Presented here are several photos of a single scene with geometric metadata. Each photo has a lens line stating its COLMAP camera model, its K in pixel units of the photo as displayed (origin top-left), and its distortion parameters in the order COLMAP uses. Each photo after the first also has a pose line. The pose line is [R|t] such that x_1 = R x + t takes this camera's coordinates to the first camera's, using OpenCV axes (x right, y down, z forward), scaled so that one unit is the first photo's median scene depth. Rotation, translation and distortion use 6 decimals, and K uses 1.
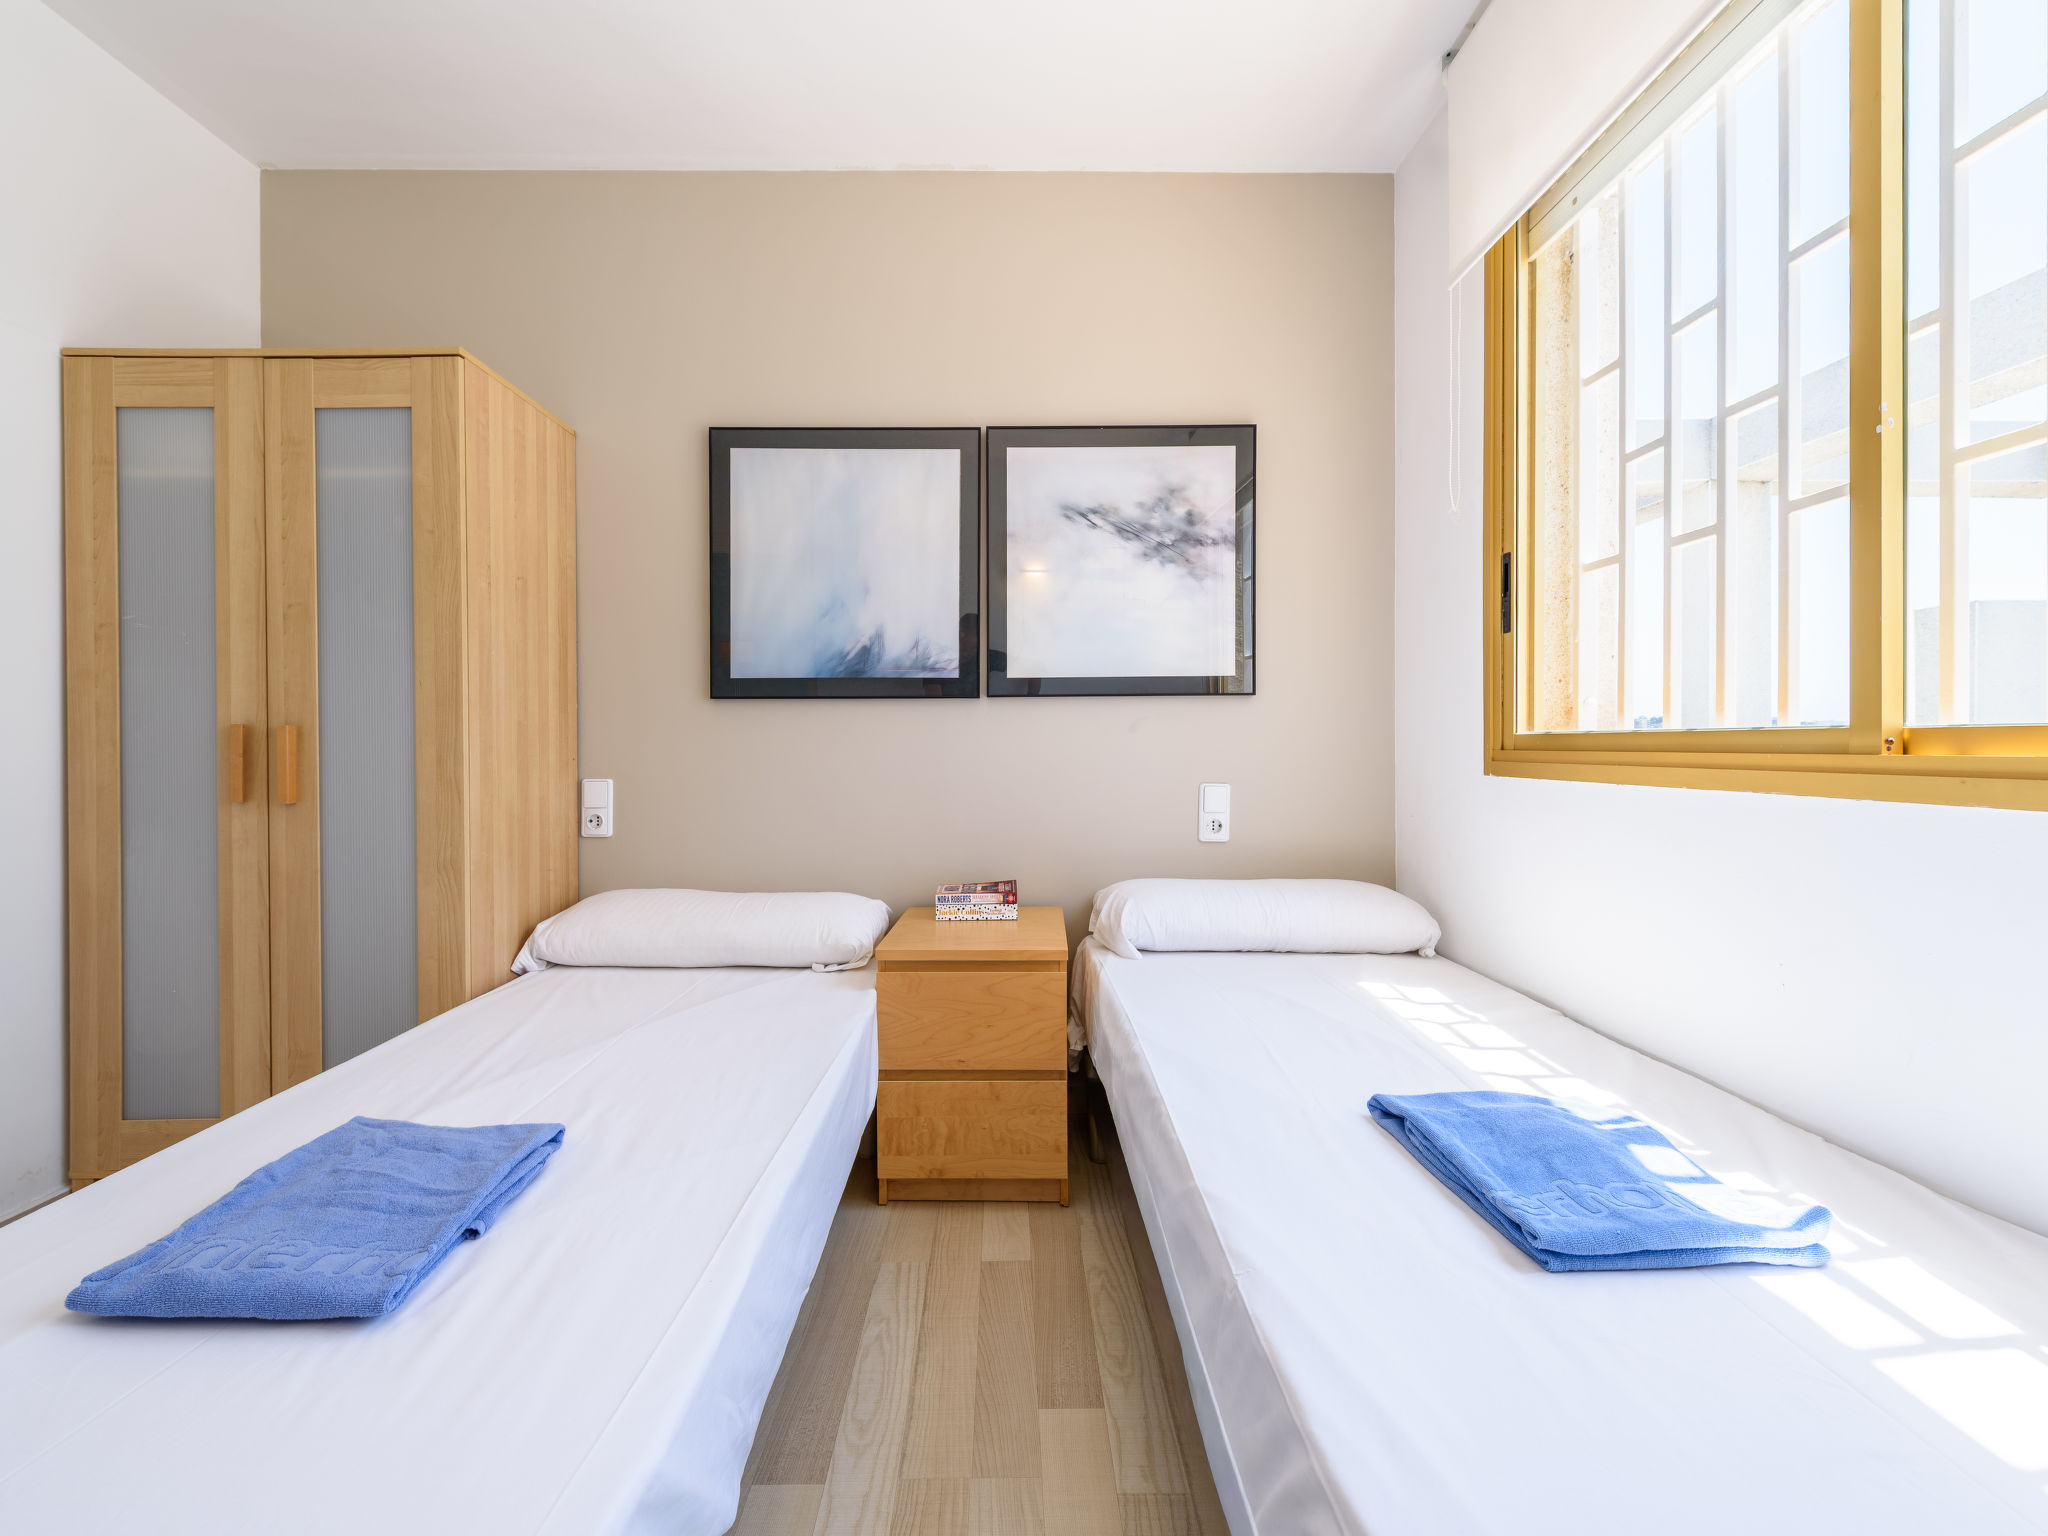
lens RADIAL K [[900.5, 0, 996.6], [0, 900.5, 683.2], [0, 0, 1]] dist [0.002287, -0.000946]
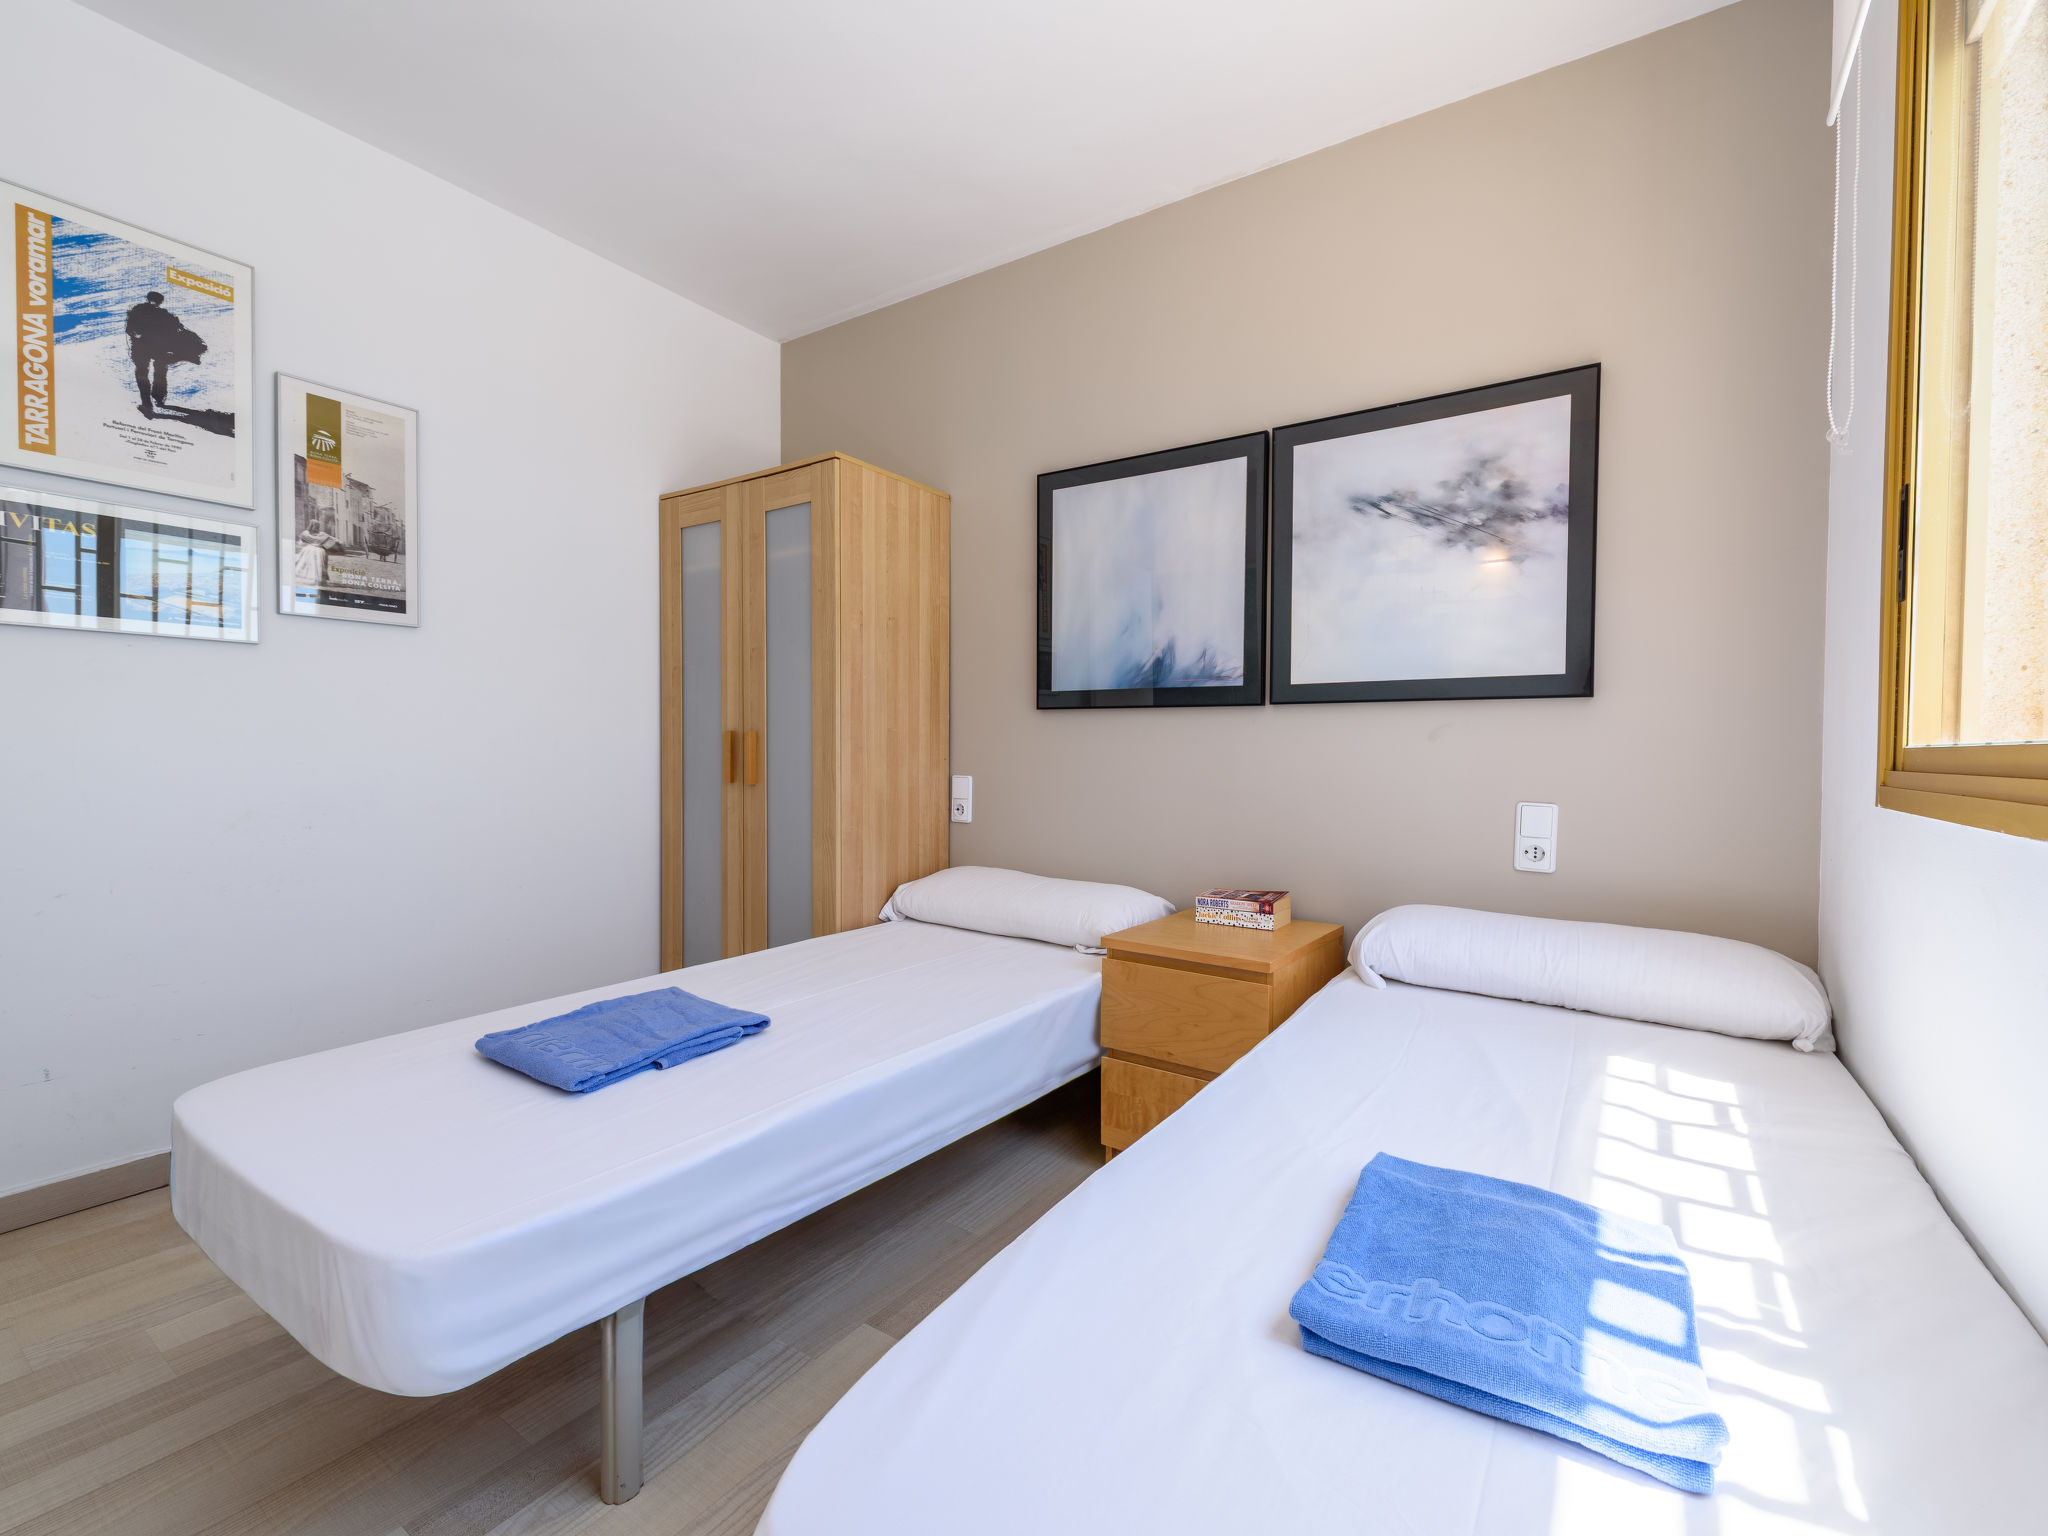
lens RADIAL K [[880.7, 0, 1019.9], [0, 880.7, 702.2], [0, 0, 1]] dist [0.009786, -0.007263]
pose [[0.827838, -0.017091, -0.560707, 0.316812], [0.023603, 0.999712, 0.004375, 0.002499], [0.560470, -0.016856, 0.828003, 0.048977]]
